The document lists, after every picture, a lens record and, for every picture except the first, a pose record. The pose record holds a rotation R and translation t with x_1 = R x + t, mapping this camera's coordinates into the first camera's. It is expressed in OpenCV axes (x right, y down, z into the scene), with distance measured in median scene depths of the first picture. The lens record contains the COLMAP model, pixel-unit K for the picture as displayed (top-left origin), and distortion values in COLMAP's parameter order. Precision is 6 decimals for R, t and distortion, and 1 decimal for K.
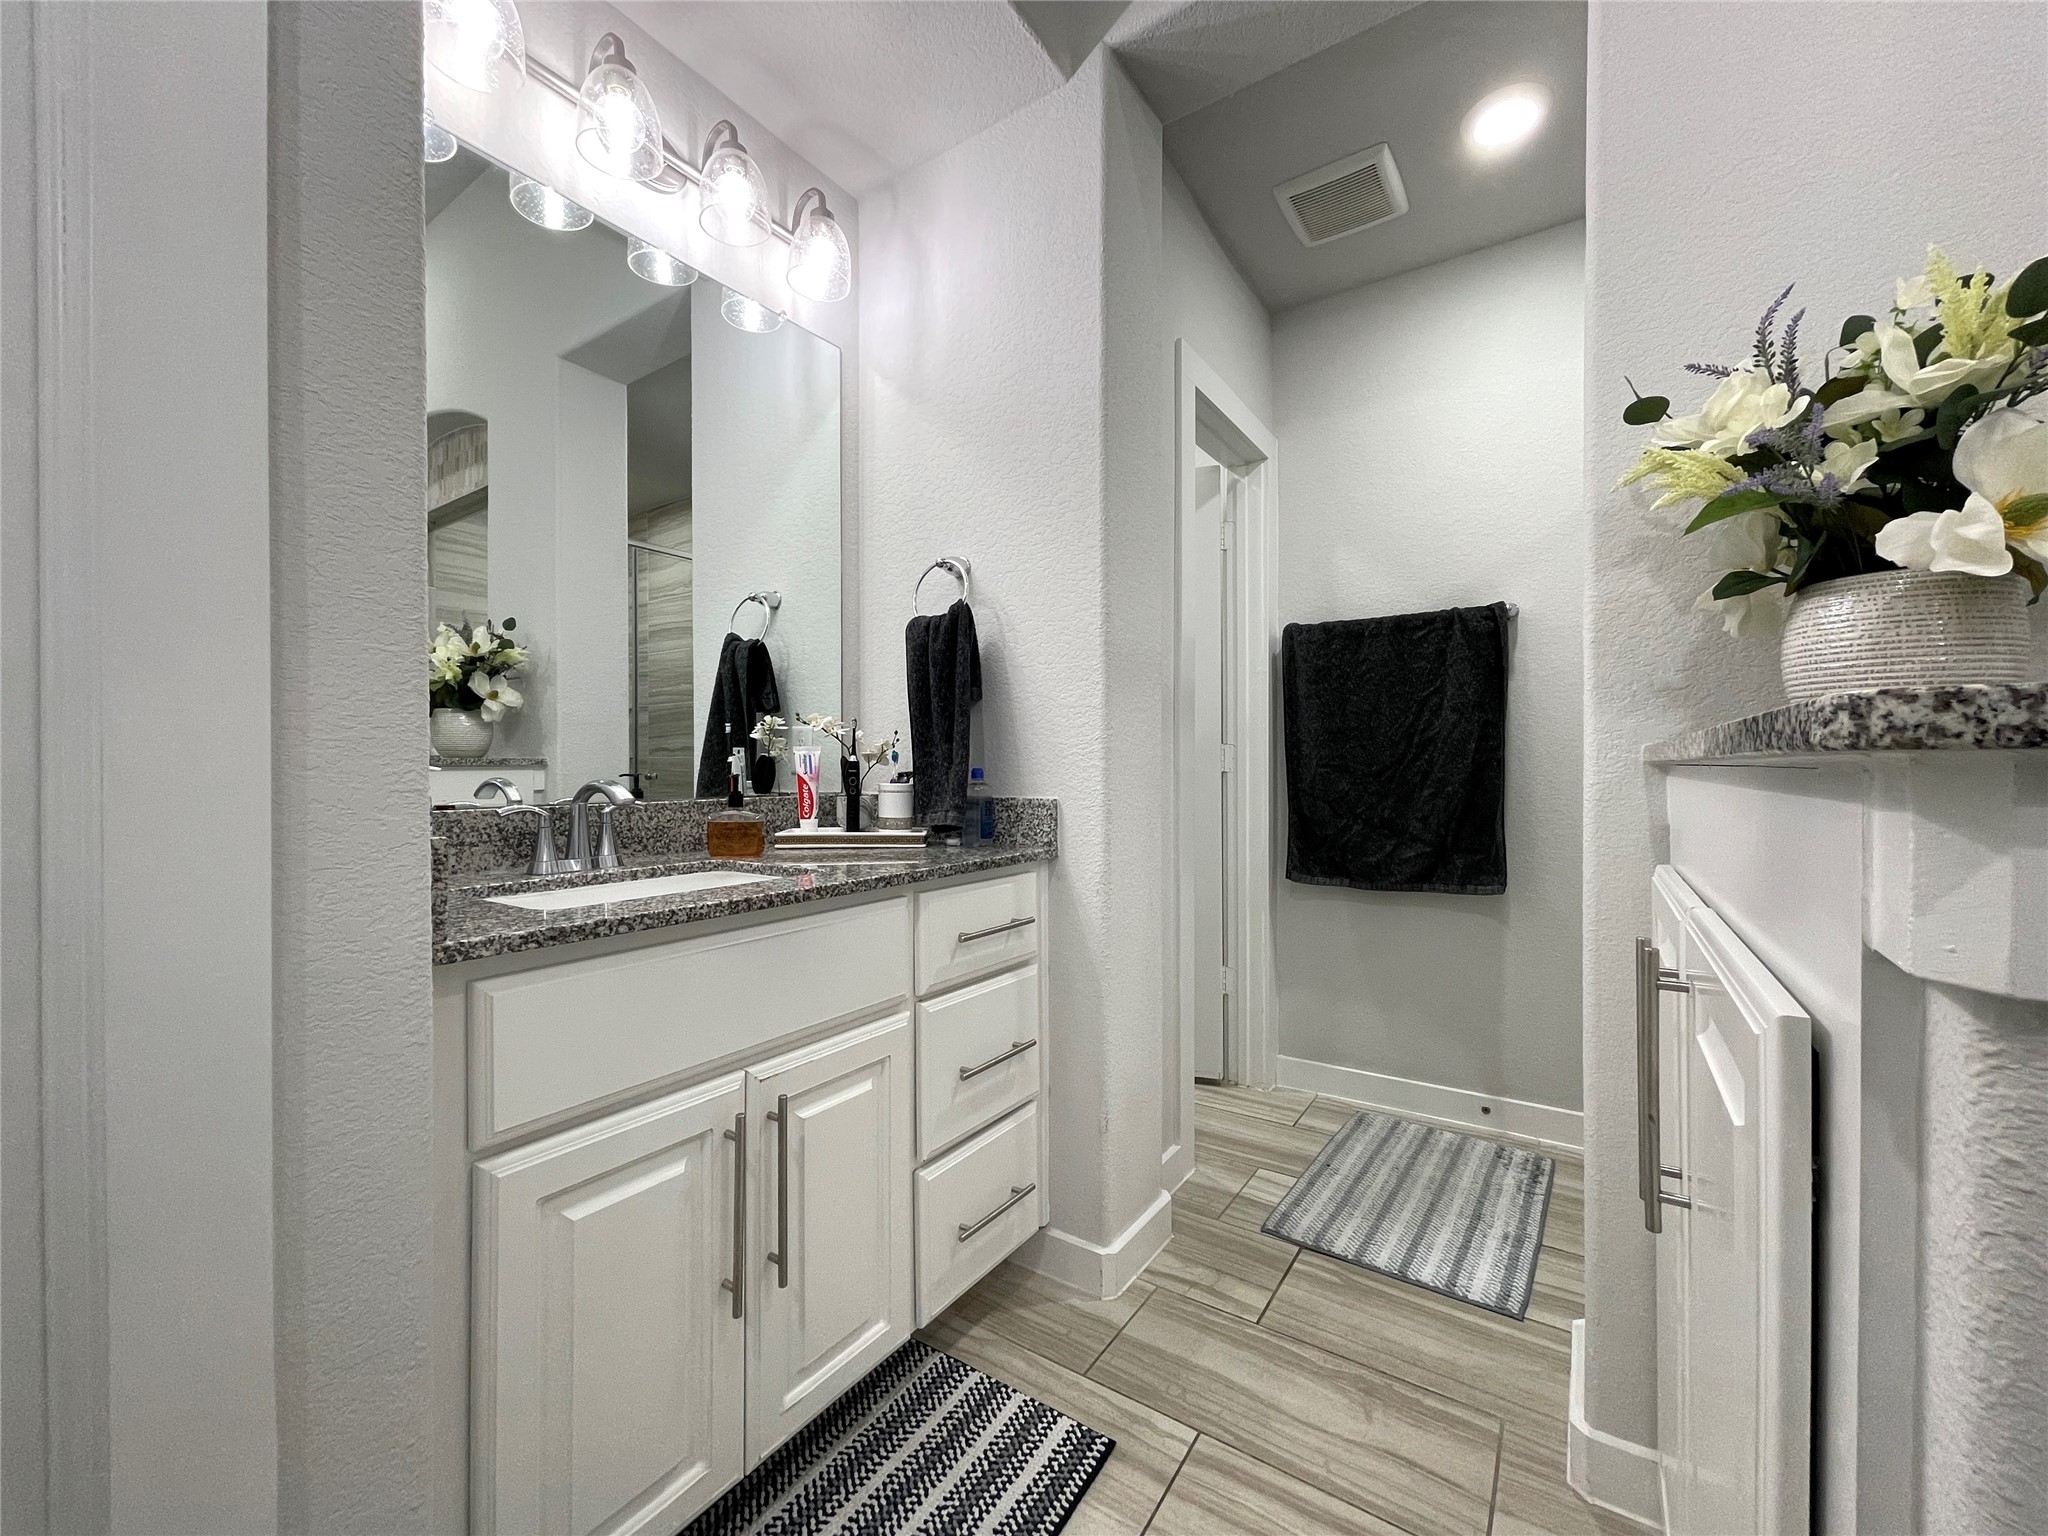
lens RADIAL K [[827.4, 0, 1019.4], [0, 827.4, 768.7], [0, 0, 1]] dist [0.001972, 0.000033]
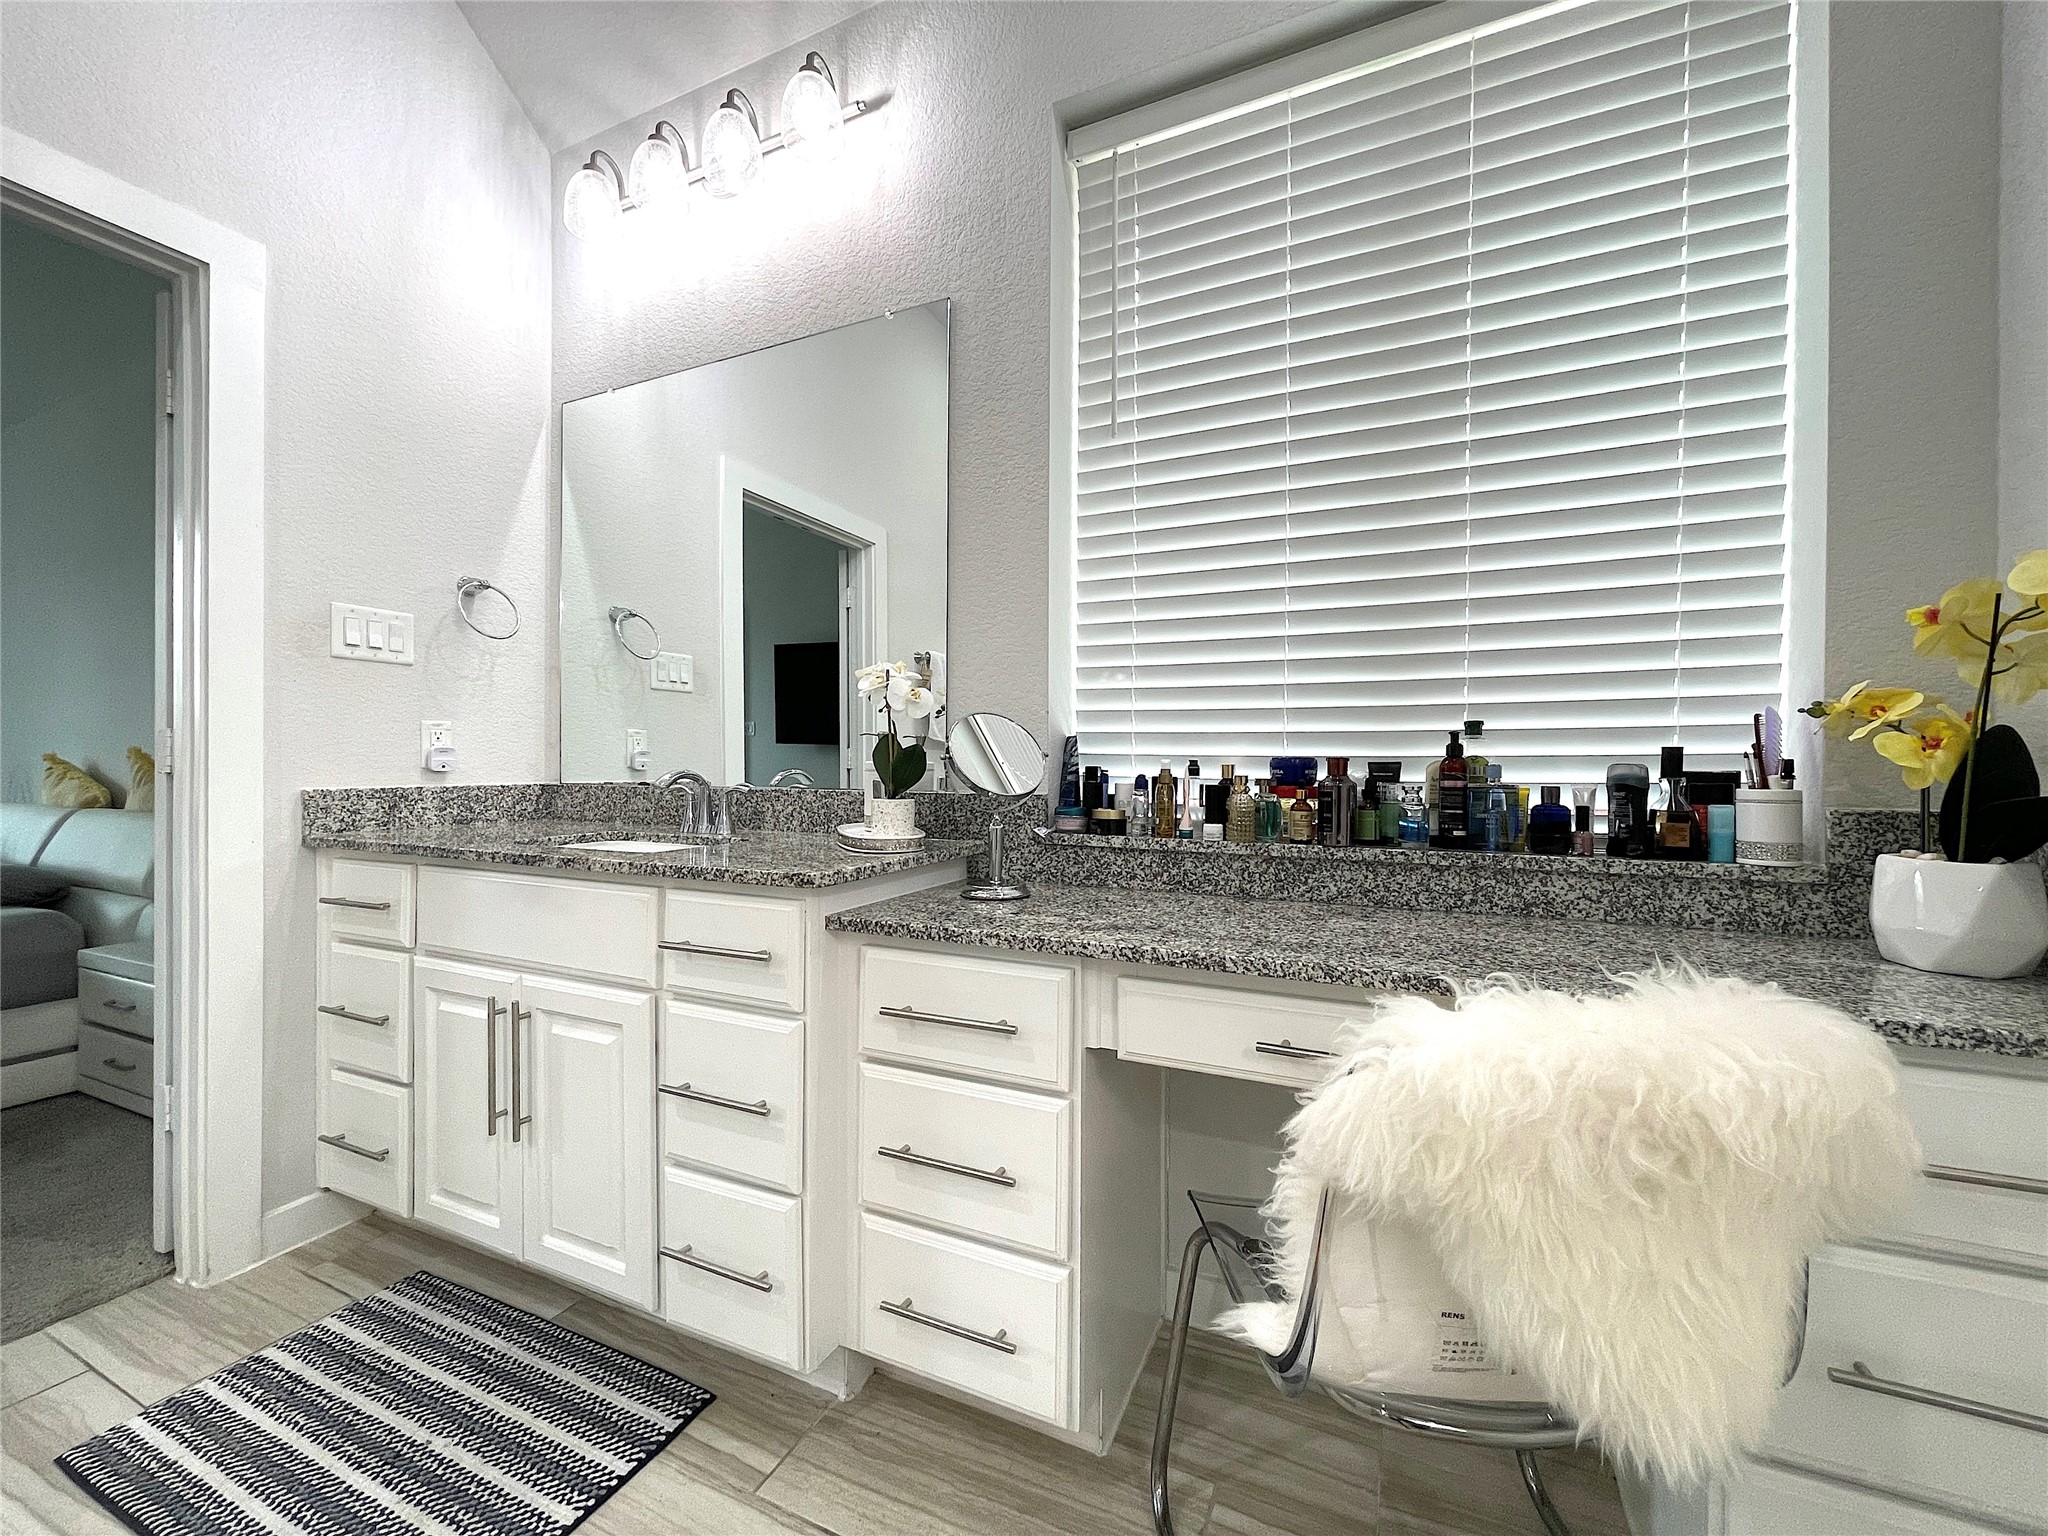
lens RADIAL K [[827.4, 0, 1023.8], [0, 827.4, 762.1], [0, 0, 1]] dist [0.001972, 0.000033]
pose [[0.179349, 0.007308, -0.983758, 0.678772], [-0.013814, 0.999893, 0.004909, -0.009566], [0.983688, 0.012709, 0.179431, 0.886761]]
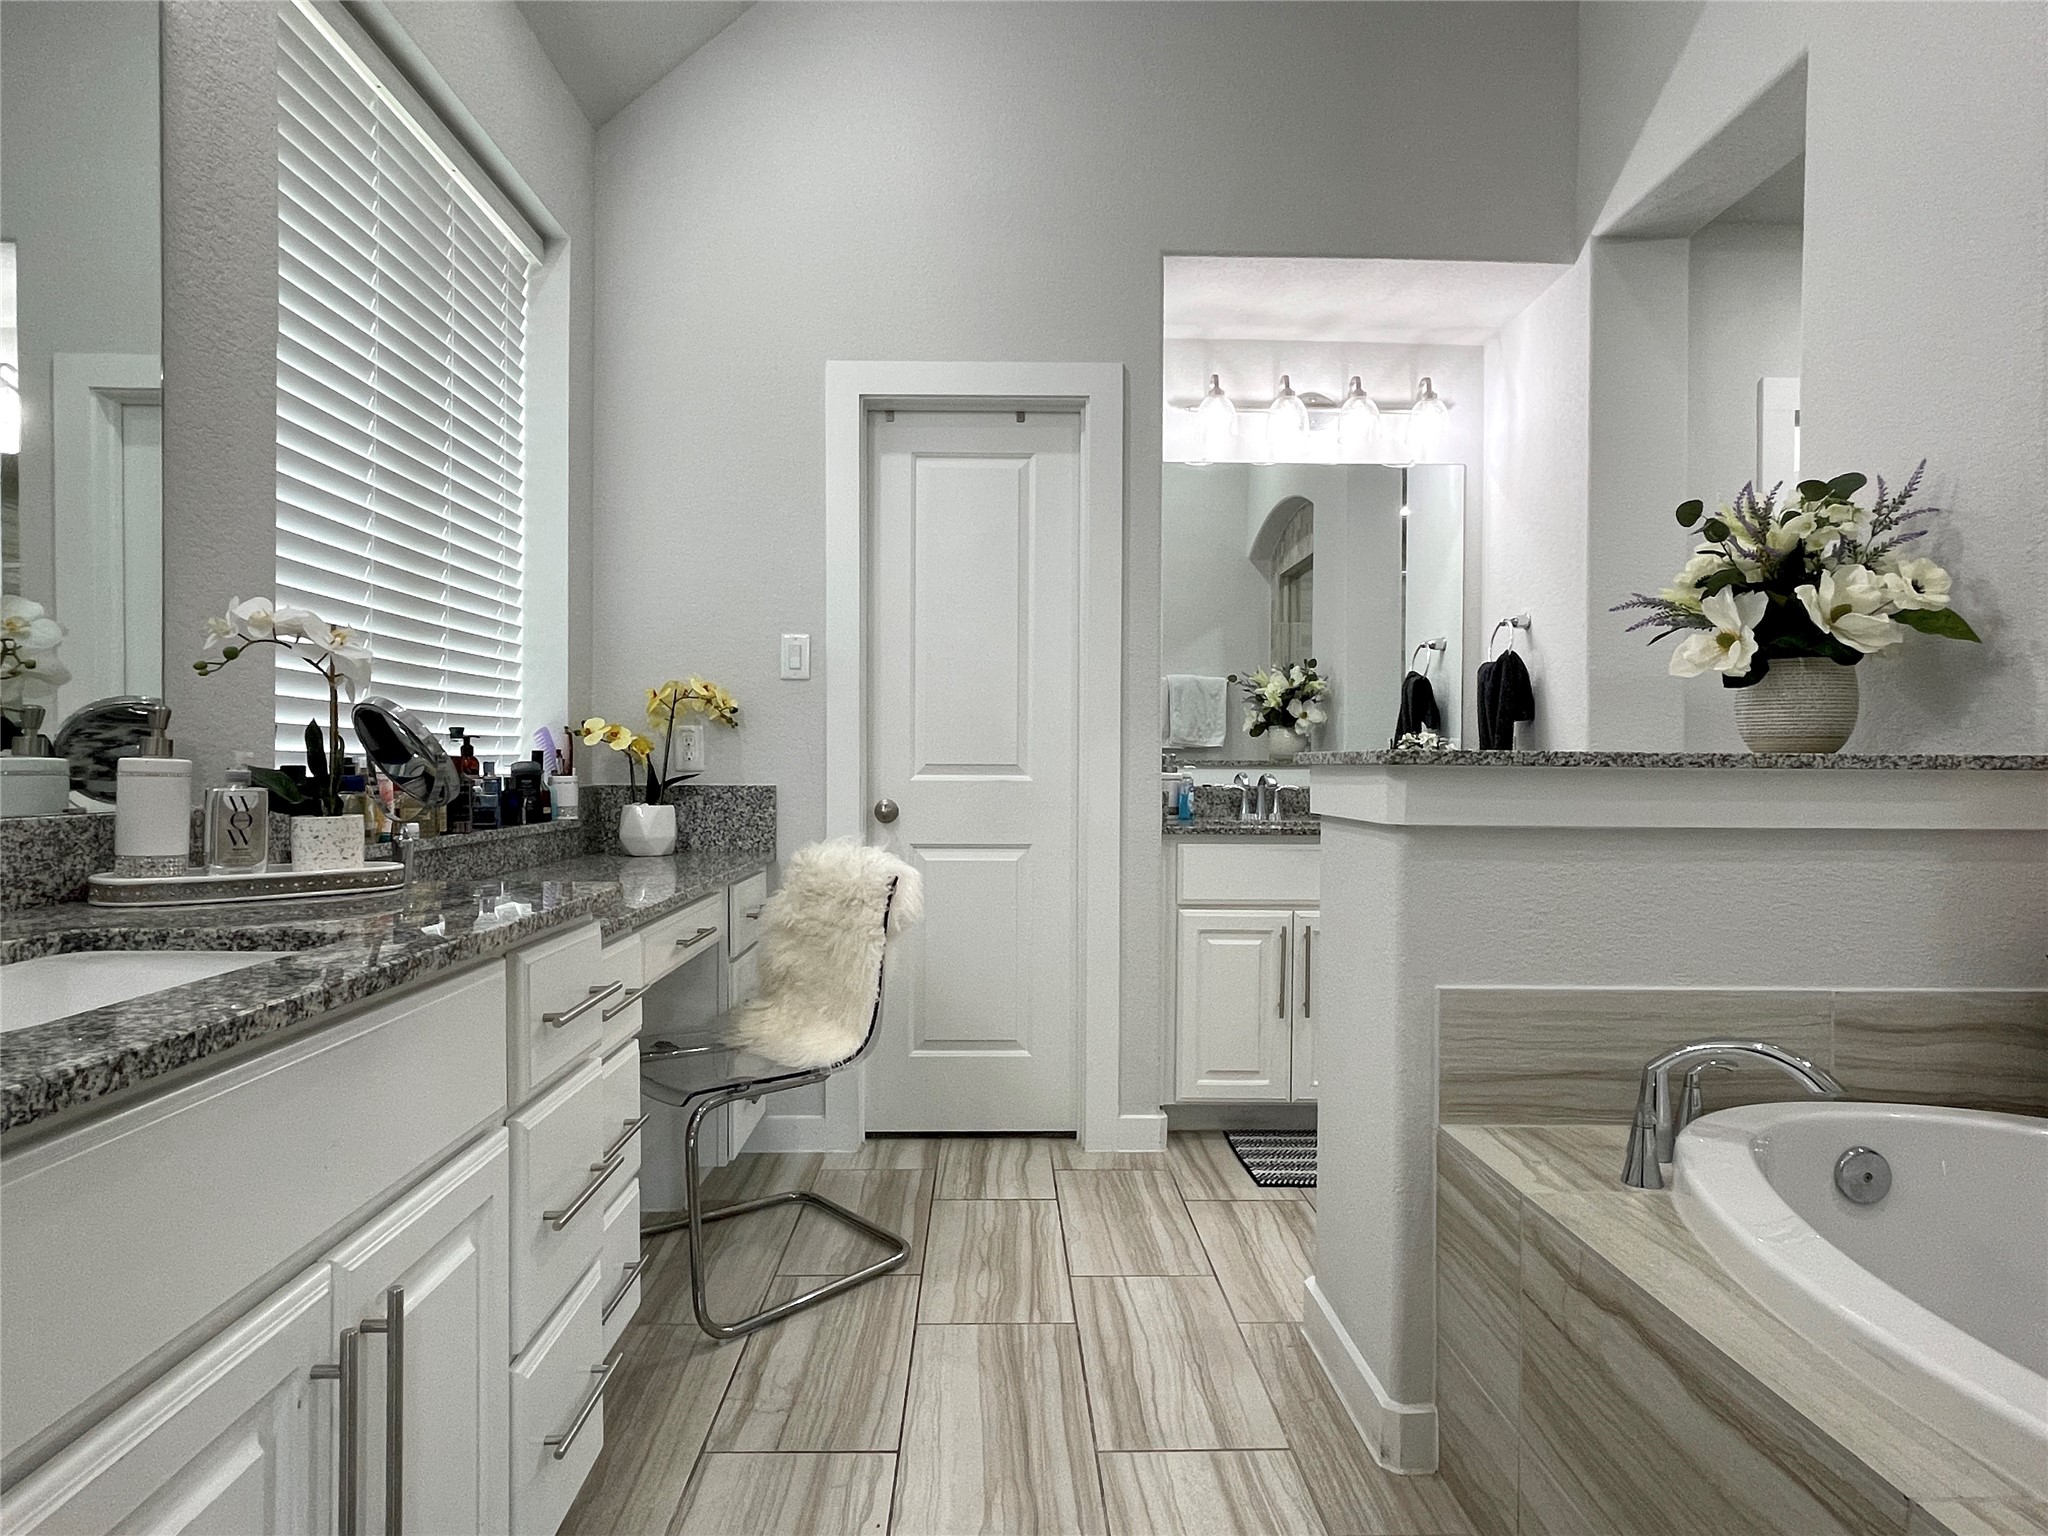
lens RADIAL K [[1142.5, 0, 1021.6], [0, 1142.5, 768.6], [0, 0, 1]] dist [0.000440, 0.000000]
pose [[0.590893, 0.008278, -0.806707, 0.880893], [-0.012550, 0.999921, 0.001068, 0.003659], [0.806652, 0.009493, 0.590950, -0.700919]]
